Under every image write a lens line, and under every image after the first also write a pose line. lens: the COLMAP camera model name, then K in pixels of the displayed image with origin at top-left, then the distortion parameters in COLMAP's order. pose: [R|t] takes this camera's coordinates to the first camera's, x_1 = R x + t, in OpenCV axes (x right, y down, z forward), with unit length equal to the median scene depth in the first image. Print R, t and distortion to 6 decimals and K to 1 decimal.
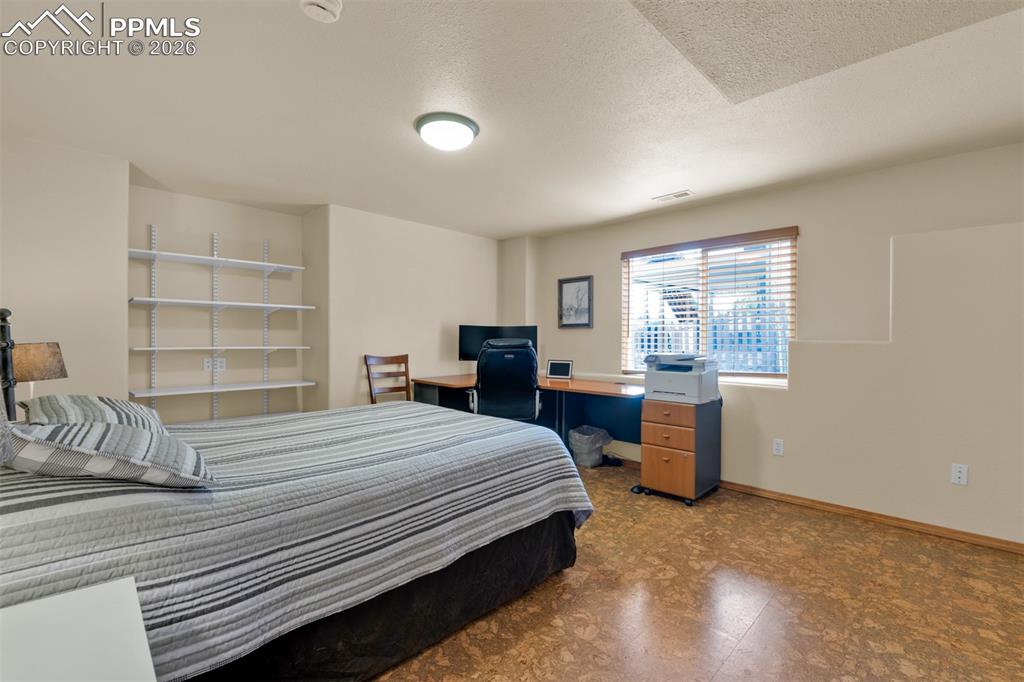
lens RADIAL K [[455.3, 0, 515.9], [0, 455.3, 341.3], [0, 0, 1]] dist [-0.025227, -0.000999]
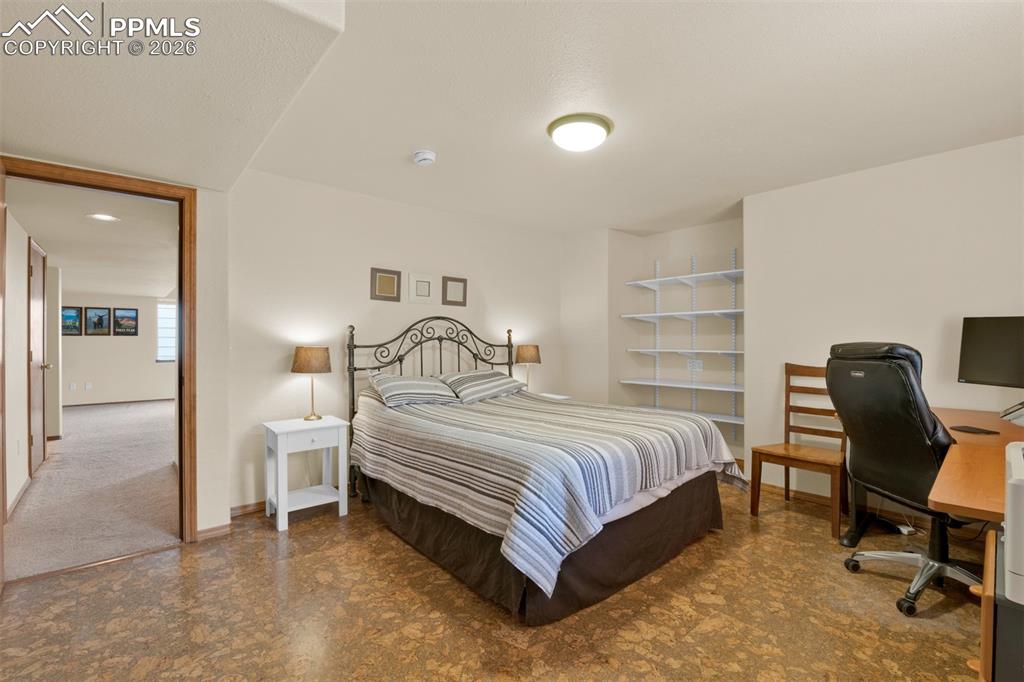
lens RADIAL K [[455.3, 0, 515.8], [0, 455.3, 341.7], [0, 0, 1]] dist [-0.025227, -0.000999]
pose [[-0.076213, -0.005364, -0.997077, 1.008849], [-0.007808, 0.999958, -0.004782, -0.000383], [0.997061, 0.007421, -0.076252, 1.139138]]
